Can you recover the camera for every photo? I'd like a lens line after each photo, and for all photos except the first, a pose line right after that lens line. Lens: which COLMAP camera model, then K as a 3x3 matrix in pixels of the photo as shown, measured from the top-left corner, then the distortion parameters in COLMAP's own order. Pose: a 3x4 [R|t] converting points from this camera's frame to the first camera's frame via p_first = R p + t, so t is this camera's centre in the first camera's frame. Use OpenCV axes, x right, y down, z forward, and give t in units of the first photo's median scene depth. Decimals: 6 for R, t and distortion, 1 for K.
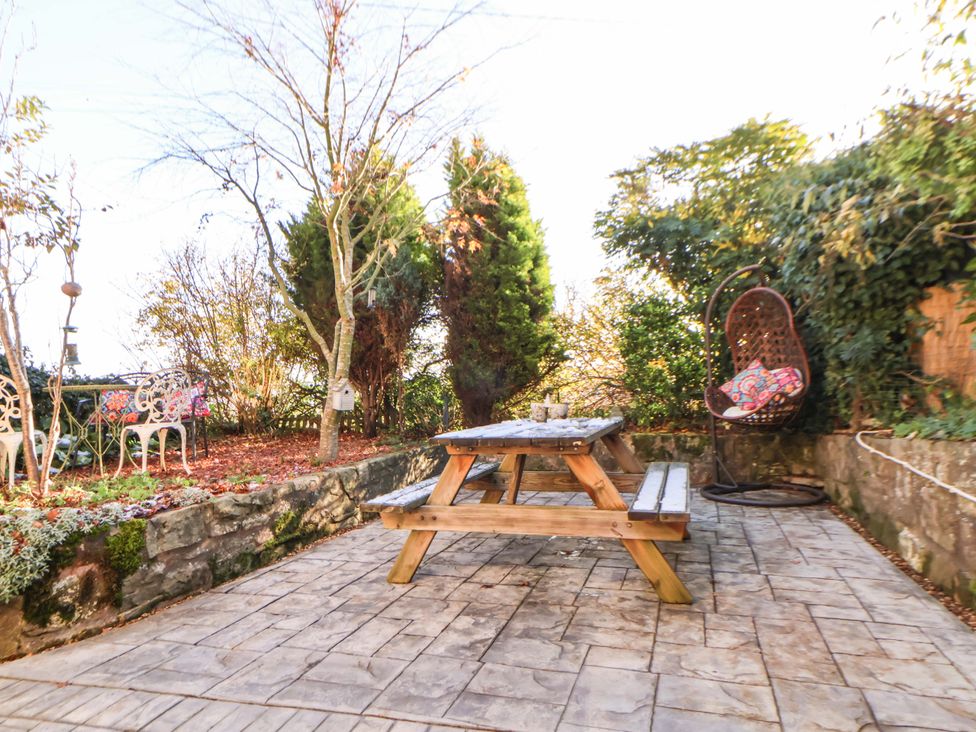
lens RADIAL K [[552.3, 0, 487.7], [0, 552.3, 334.3], [0, 0, 1]] dist [0.003193, -0.013898]
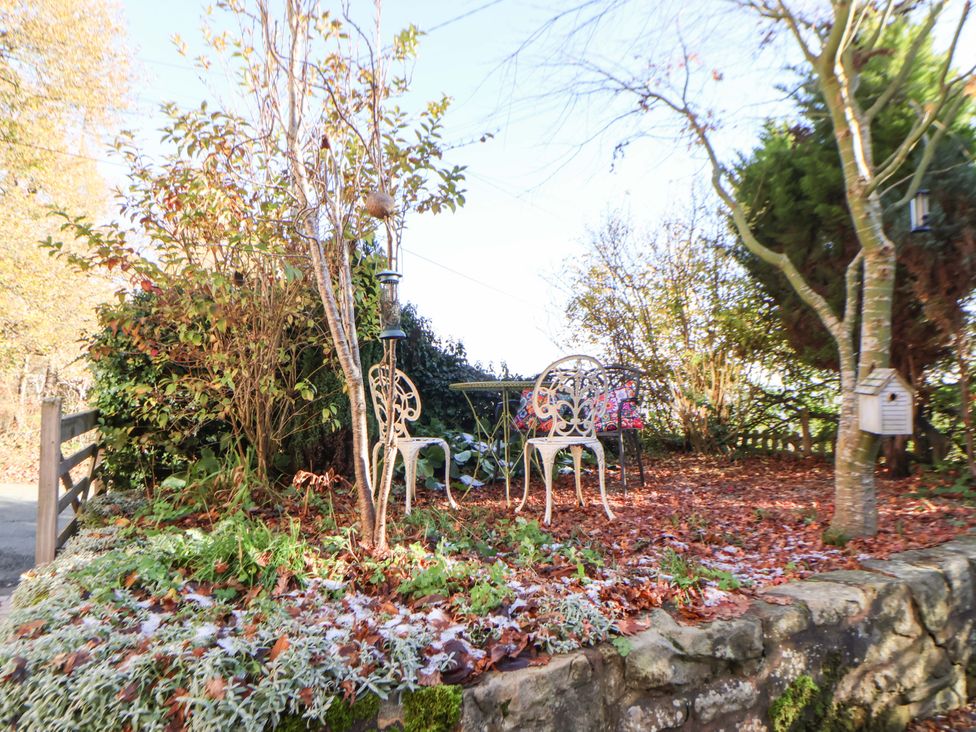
lens RADIAL K [[552.3, 0, 487.7], [0, 552.3, 334.3], [0, 0, 1]] dist [0.003193, -0.013898]
pose [[0.721458, -0.060680, -0.689795, -0.162914], [0.049989, 0.998118, -0.035519, 0.046171], [0.690652, -0.008857, 0.723133, 0.381251]]
